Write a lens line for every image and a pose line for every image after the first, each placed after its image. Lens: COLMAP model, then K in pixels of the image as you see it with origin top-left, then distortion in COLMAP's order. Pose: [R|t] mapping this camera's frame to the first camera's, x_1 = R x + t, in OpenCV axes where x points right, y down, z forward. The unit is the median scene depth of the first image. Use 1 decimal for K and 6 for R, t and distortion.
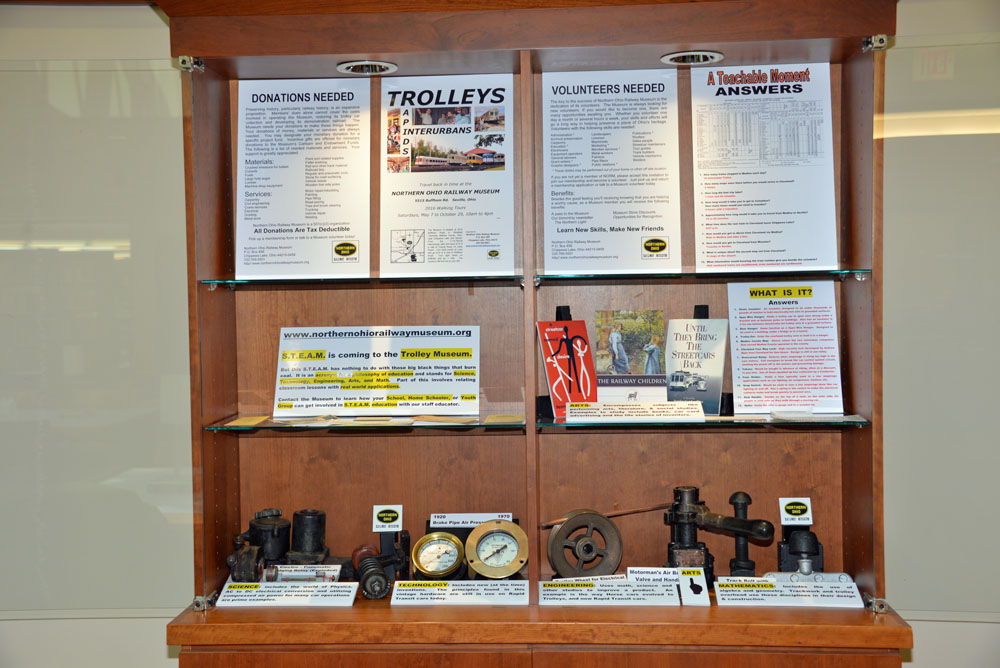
lens RADIAL K [[1136.7, 0, 500.0], [0, 1136.7, 334.0], [0, 0, 1]] dist [0.030441, 0.029323]
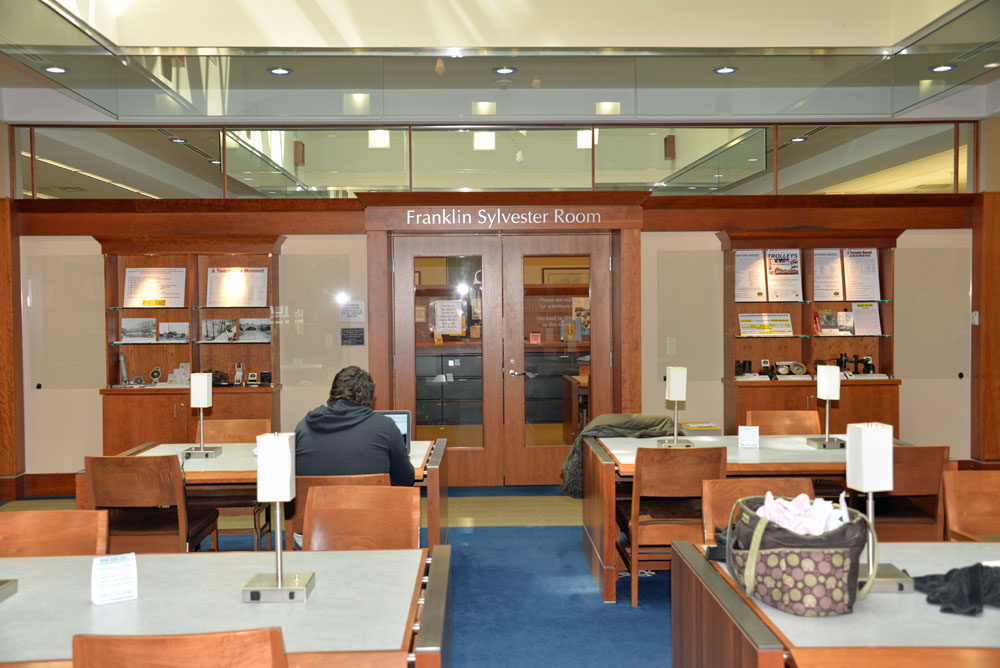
lens RADIAL K [[1001.8, 0, 500.0], [0, 1001.8, 334.0], [0, 0, 1]] dist [0.009621, 0.004175]
pose [[0.995280, 0.001906, 0.097023, -1.392802], [-0.001177, 0.999971, -0.007573, 0.094063], [-0.097035, 0.007423, 0.995253, -2.427084]]
